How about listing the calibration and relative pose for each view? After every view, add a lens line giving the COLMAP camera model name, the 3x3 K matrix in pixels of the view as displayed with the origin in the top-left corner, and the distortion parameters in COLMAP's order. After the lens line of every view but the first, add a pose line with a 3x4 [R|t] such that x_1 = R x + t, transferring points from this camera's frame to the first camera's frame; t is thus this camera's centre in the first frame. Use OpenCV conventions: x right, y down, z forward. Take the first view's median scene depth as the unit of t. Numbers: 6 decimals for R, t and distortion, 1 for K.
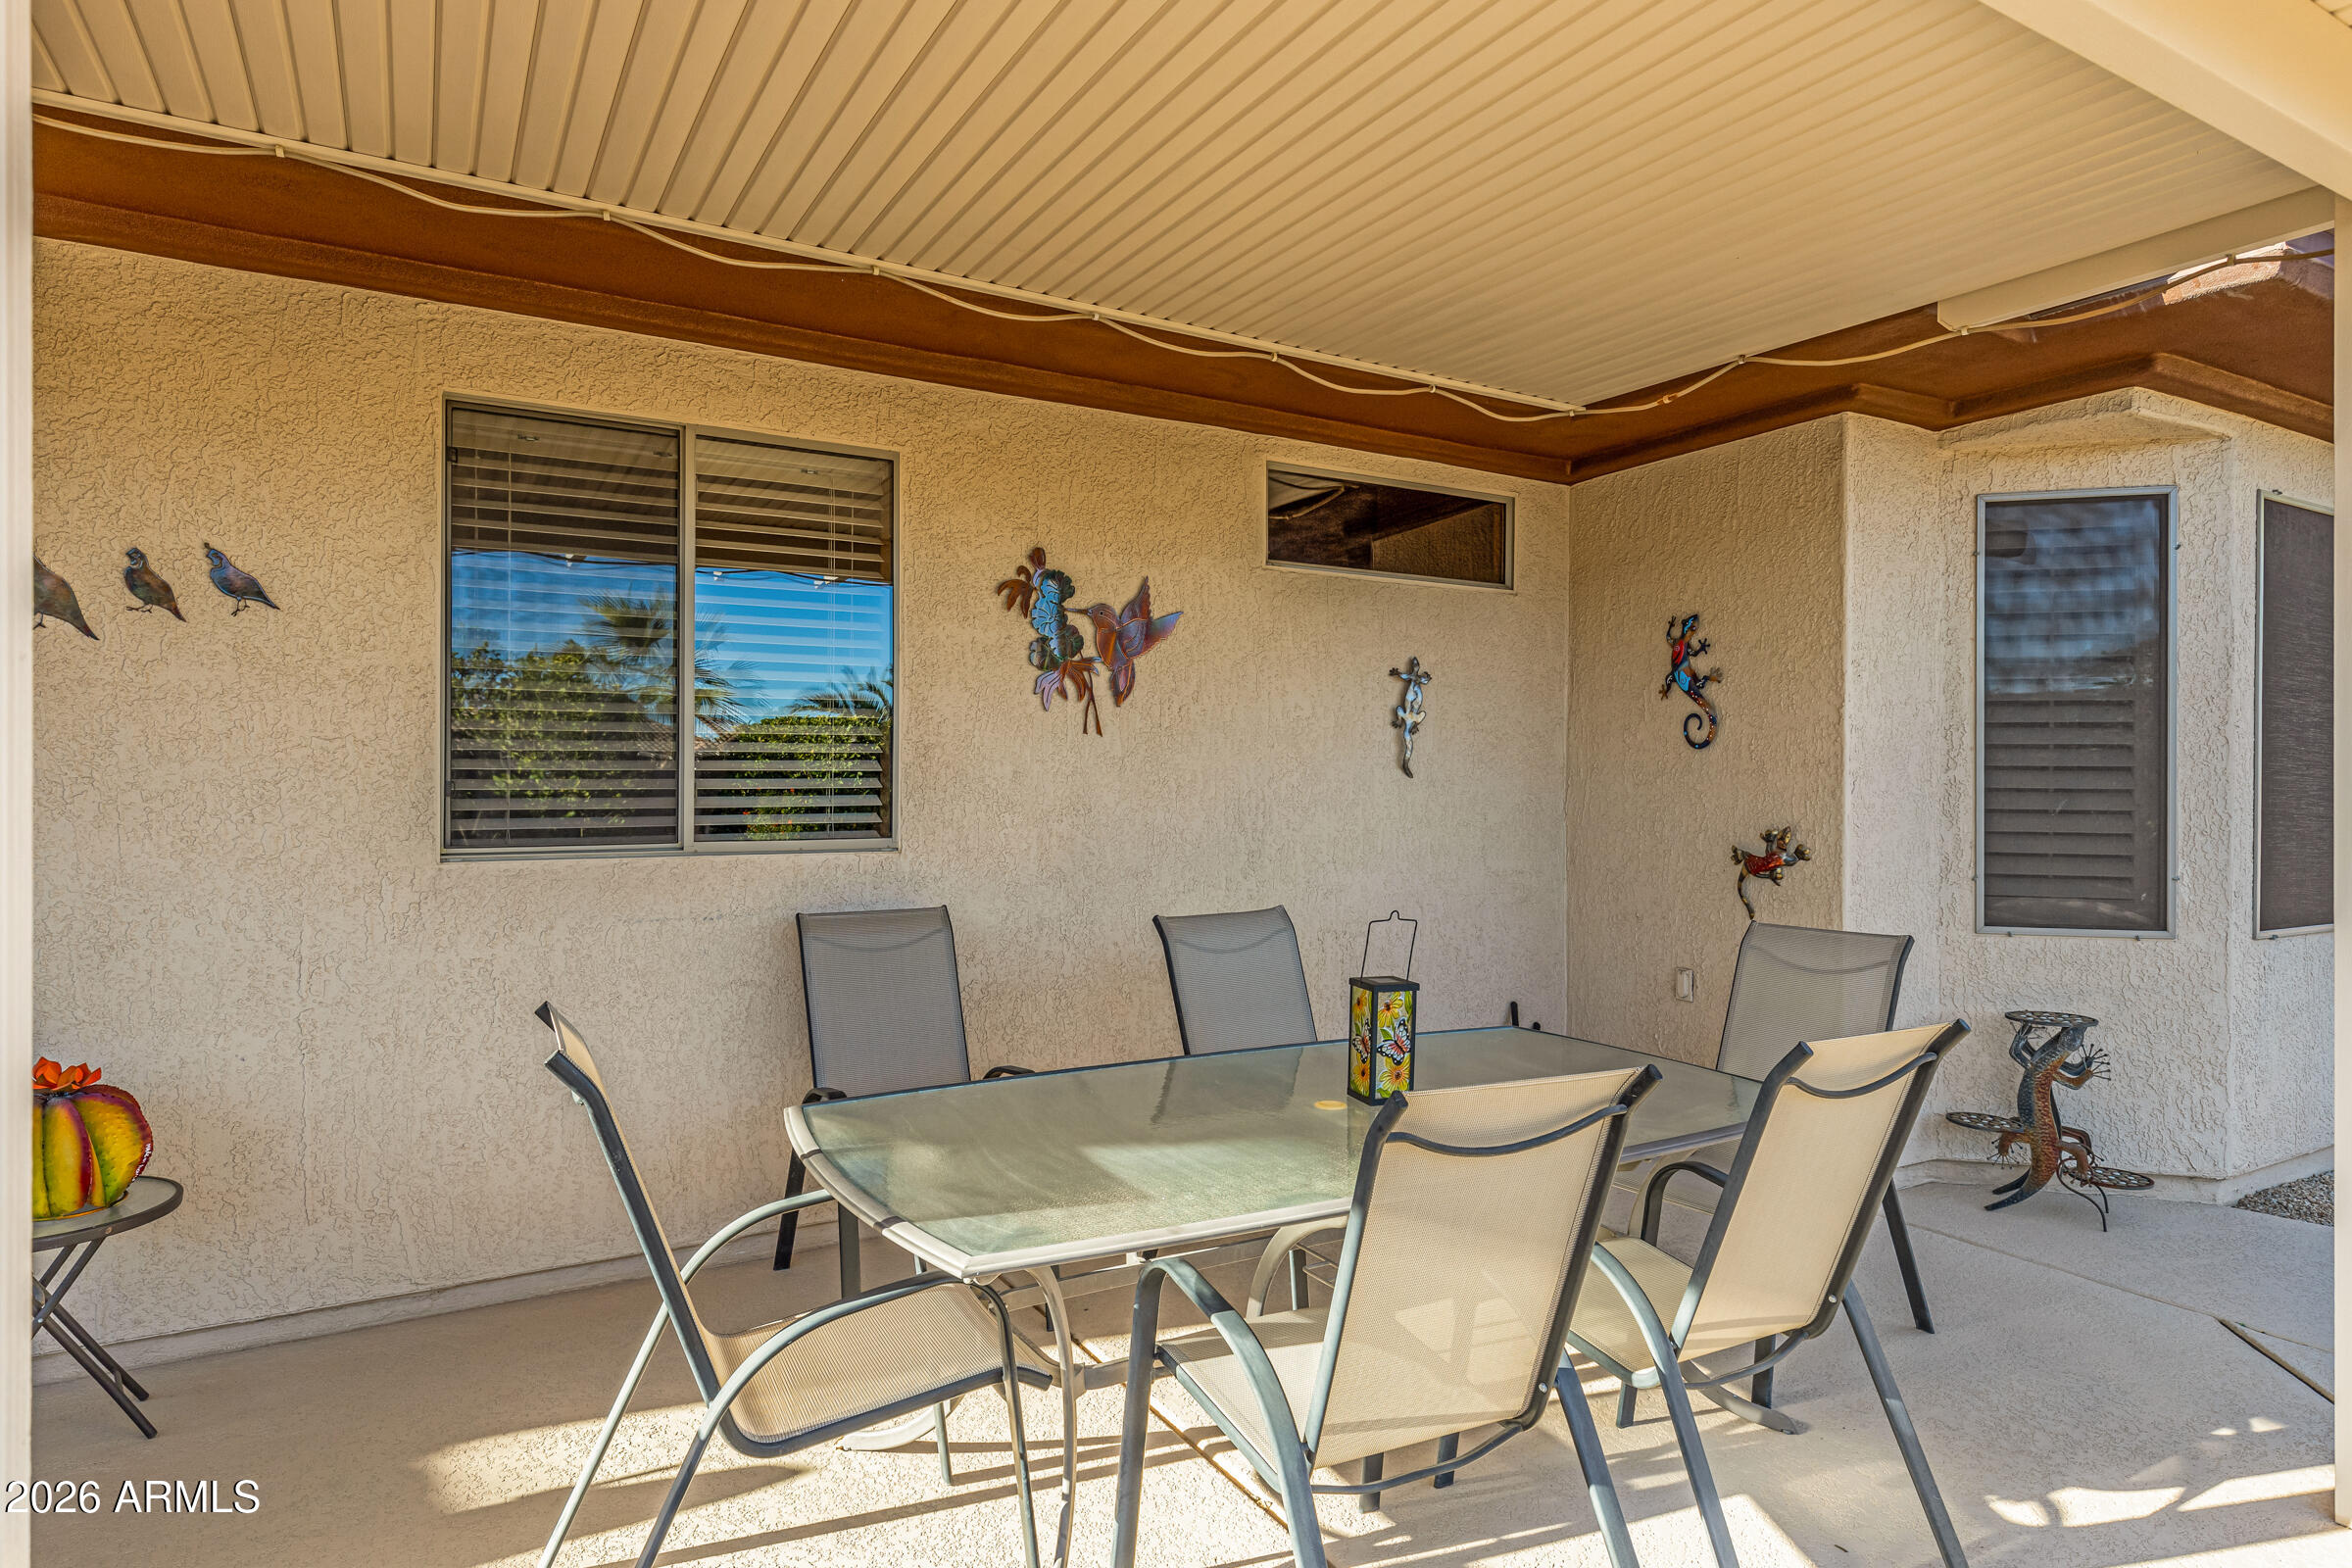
lens RADIAL K [[1358.4, 0, 1181.0], [0, 1358.4, 772.7], [0, 0, 1]] dist [0.009071, 0.002180]
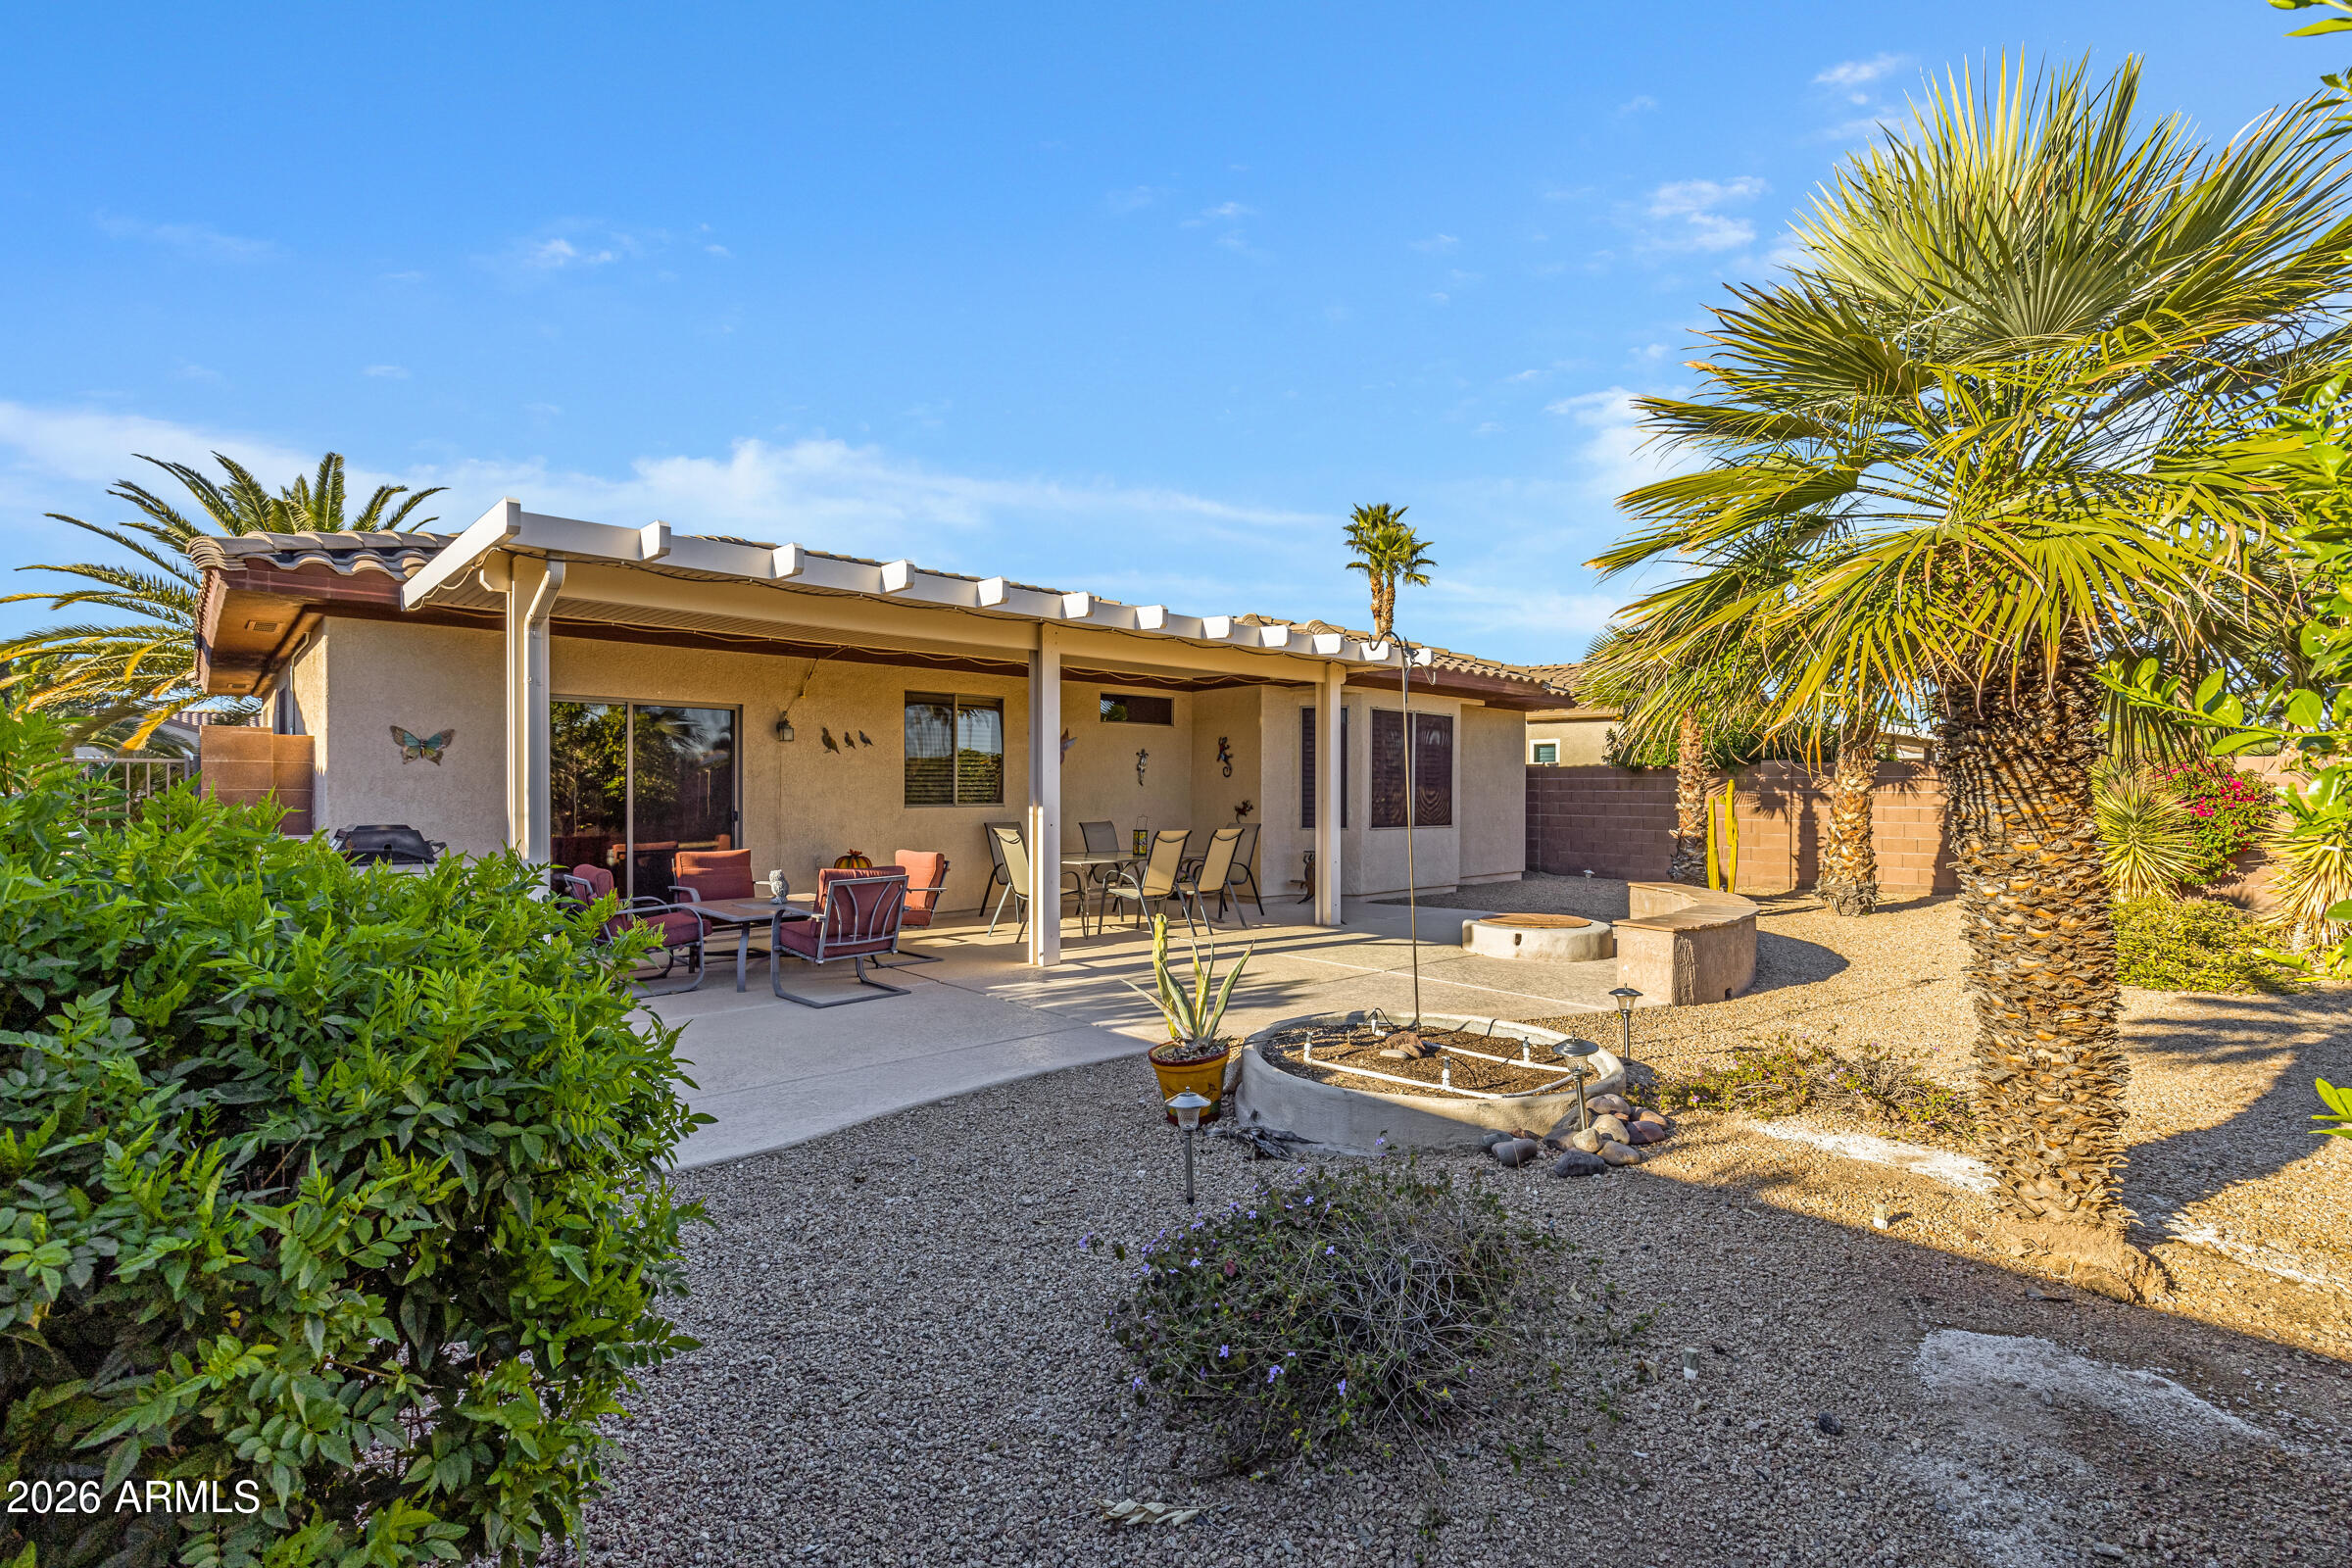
lens RADIAL K [[1065.4, 0, 1174.4], [0, 1065.4, 784.0], [0, 0, 1]] dist [0.000796, 0.000181]
pose [[0.976067, 0.000435, 0.217469, -0.348262], [-0.001821, 0.999979, 0.006174, -0.019433], [-0.217462, -0.006422, 0.976048, -1.688354]]
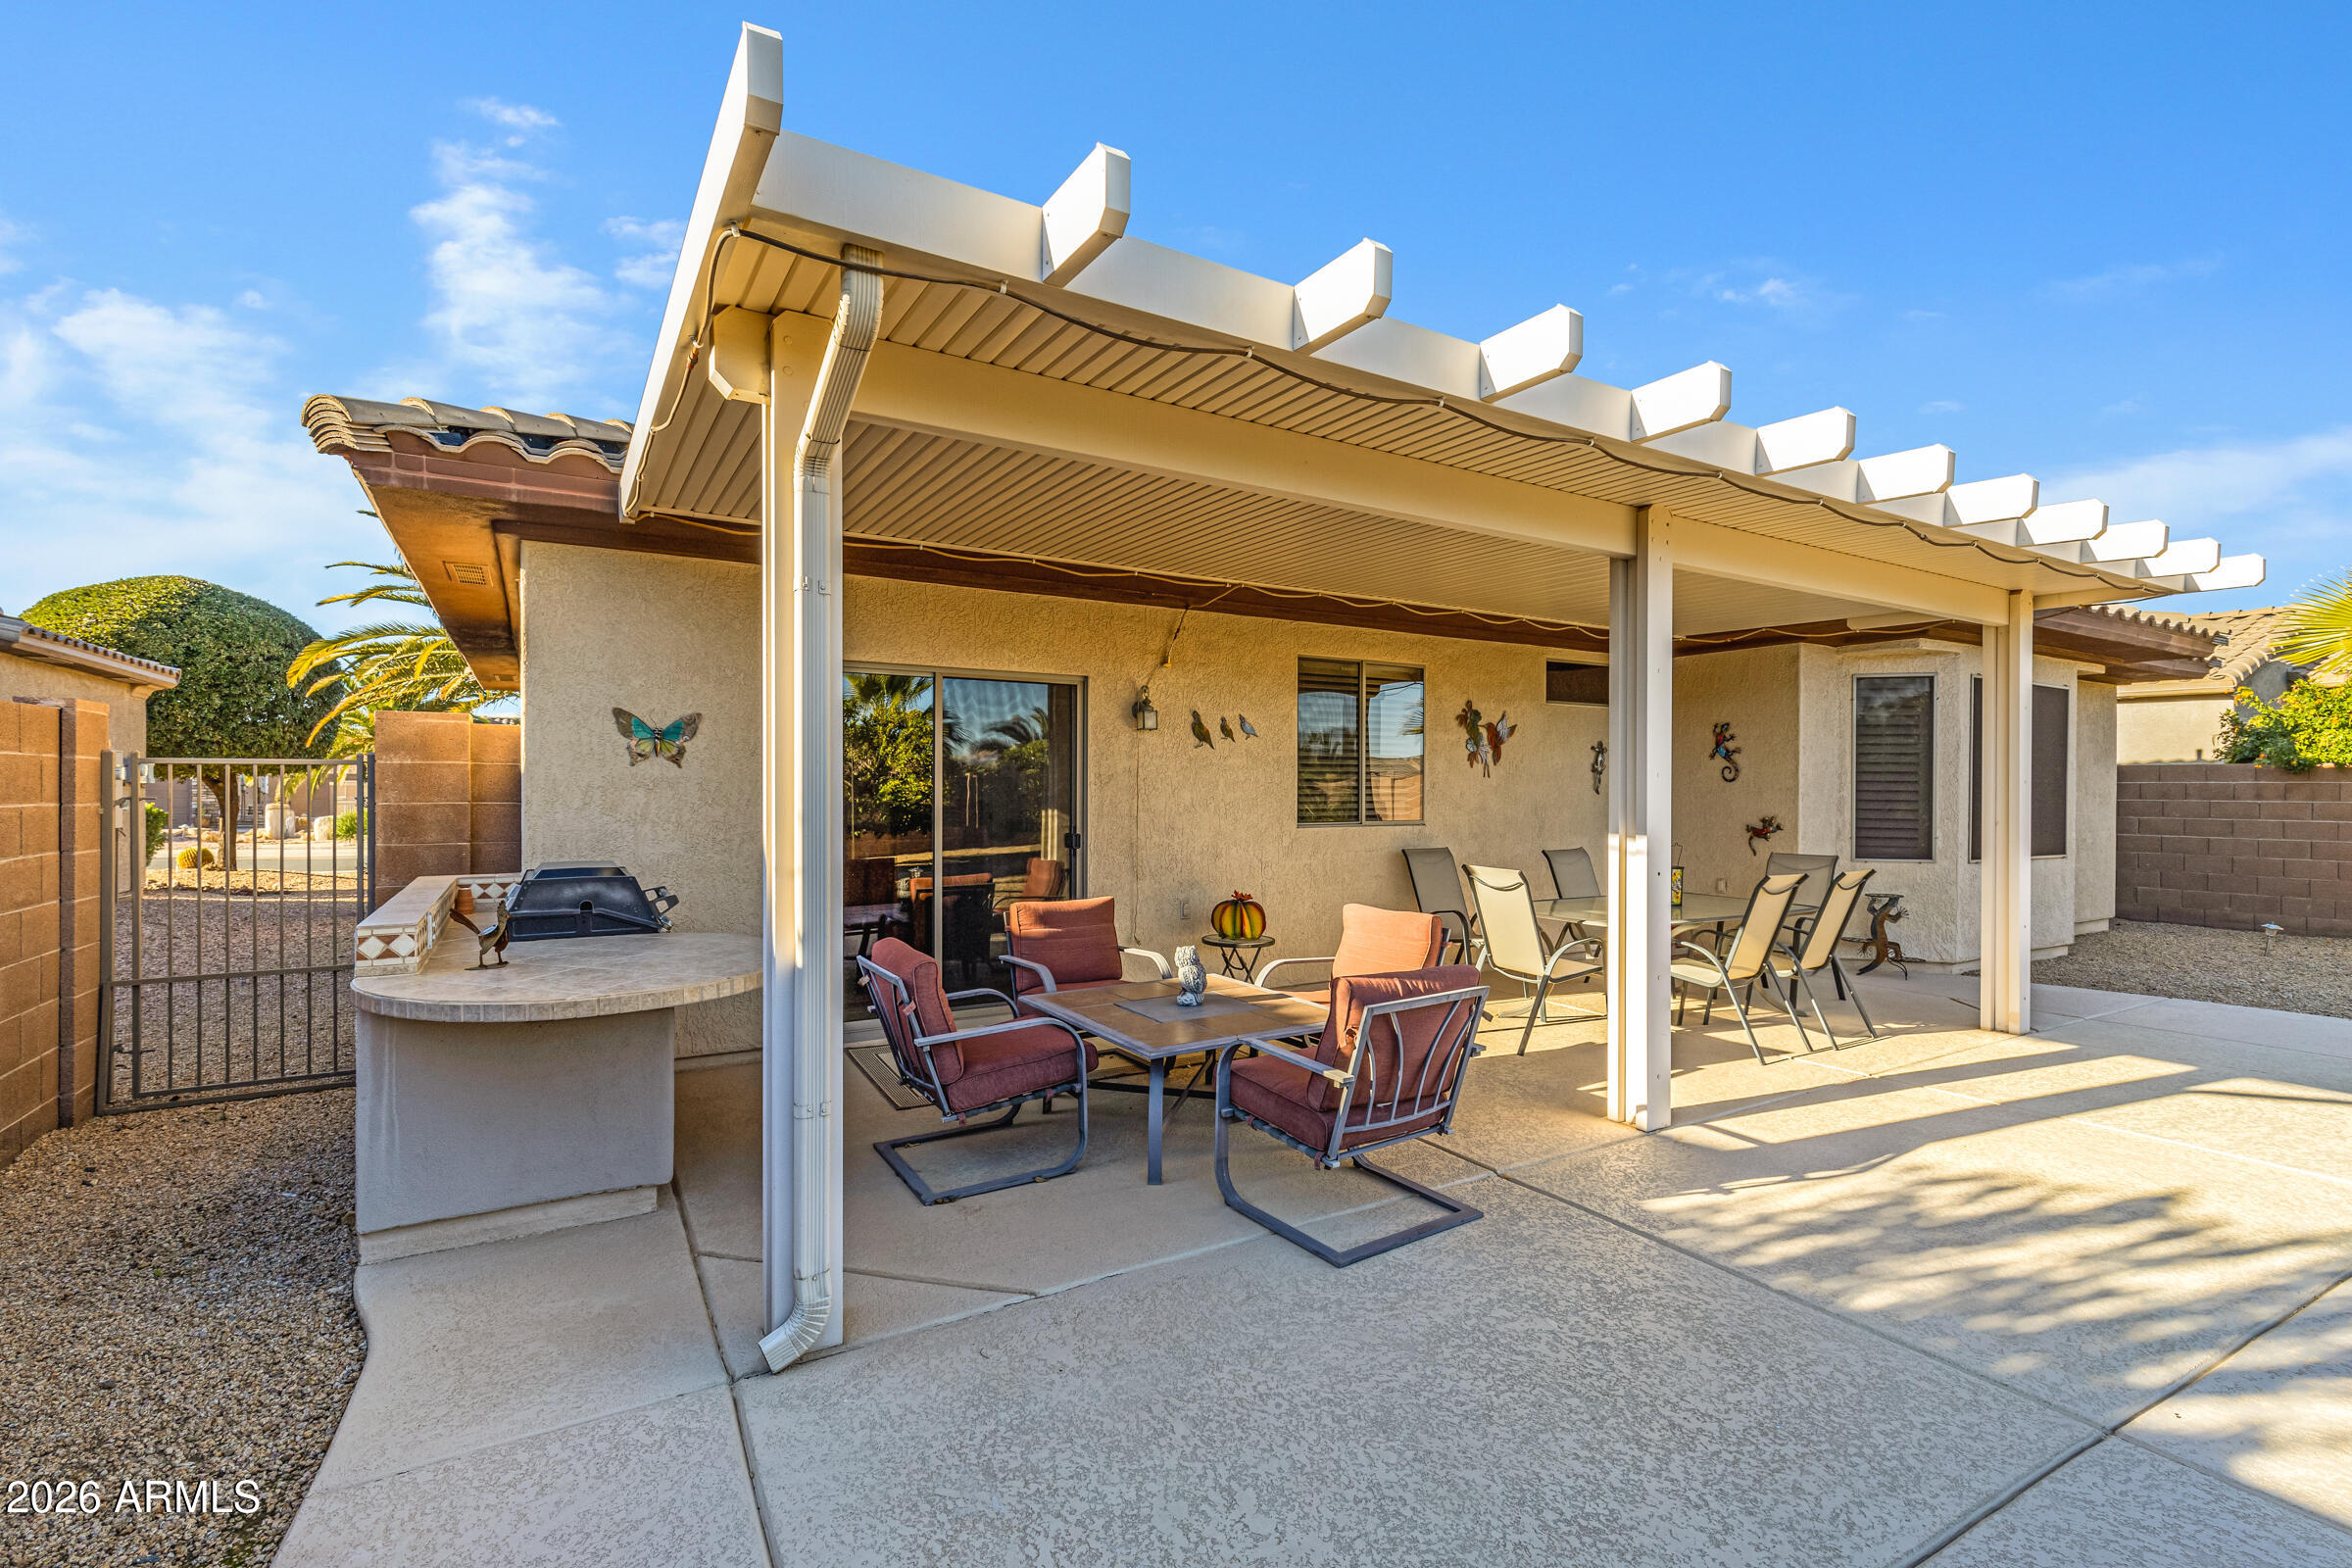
lens RADIAL K [[1065.4, 0, 1166.7], [0, 1065.4, 785.8], [0, 0, 1]] dist [0.000796, 0.000181]
pose [[0.999993, 0.000711, 0.003561, -0.626845], [-0.000737, 0.999972, 0.007380, -0.026242], [-0.003555, -0.007383, 0.999966, -0.862979]]
